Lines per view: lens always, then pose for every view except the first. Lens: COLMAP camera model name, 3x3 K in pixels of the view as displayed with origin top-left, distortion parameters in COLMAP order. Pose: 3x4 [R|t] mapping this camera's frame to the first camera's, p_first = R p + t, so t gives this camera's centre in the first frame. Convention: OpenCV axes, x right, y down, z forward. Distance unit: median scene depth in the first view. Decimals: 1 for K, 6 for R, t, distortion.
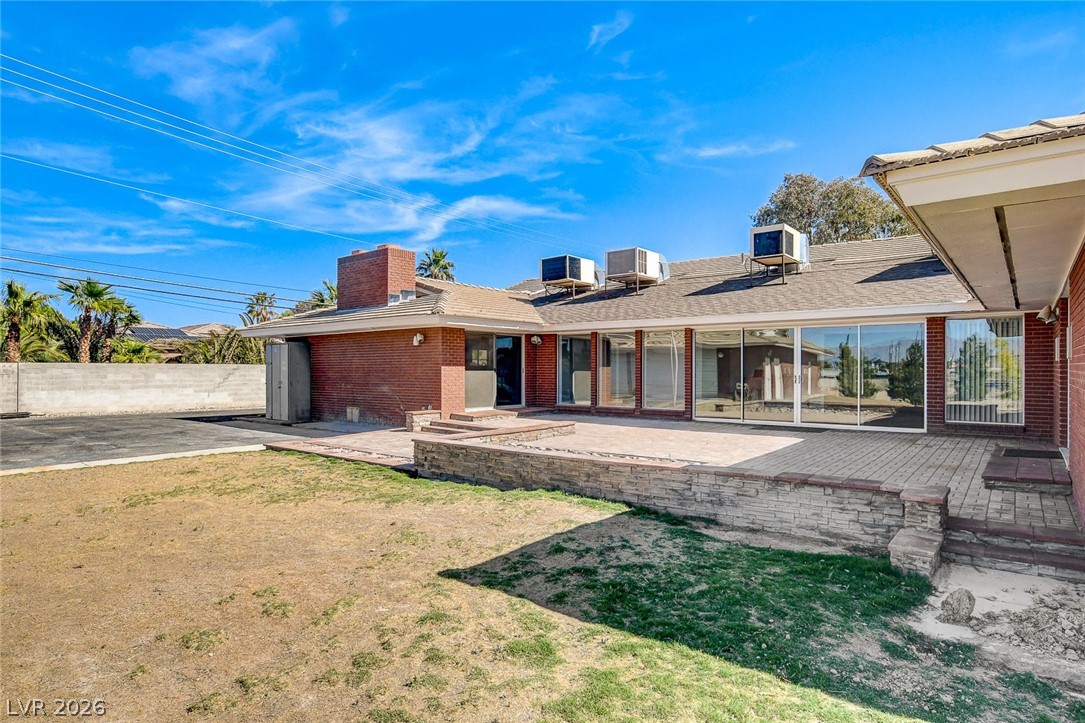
lens RADIAL K [[617.8, 0, 540.8], [0, 617.8, 359.4], [0, 0, 1]] dist [0.013914, -0.001219]
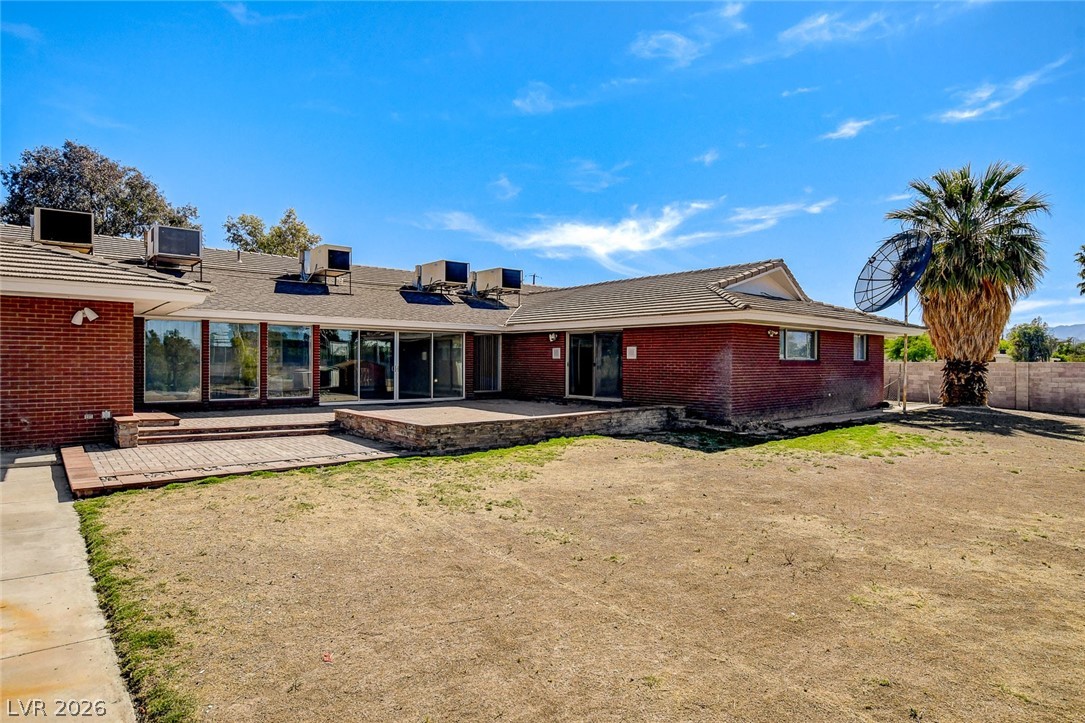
lens RADIAL K [[588.7, 0, 537.5], [0, 588.7, 363.0], [0, 0, 1]] dist [-0.021553, -0.000268]
pose [[0.201262, 0.000344, 0.979537, -1.228420], [-0.015050, 0.999883, 0.002741, 0.017035], [-0.979422, -0.015294, 0.201244, 0.644025]]
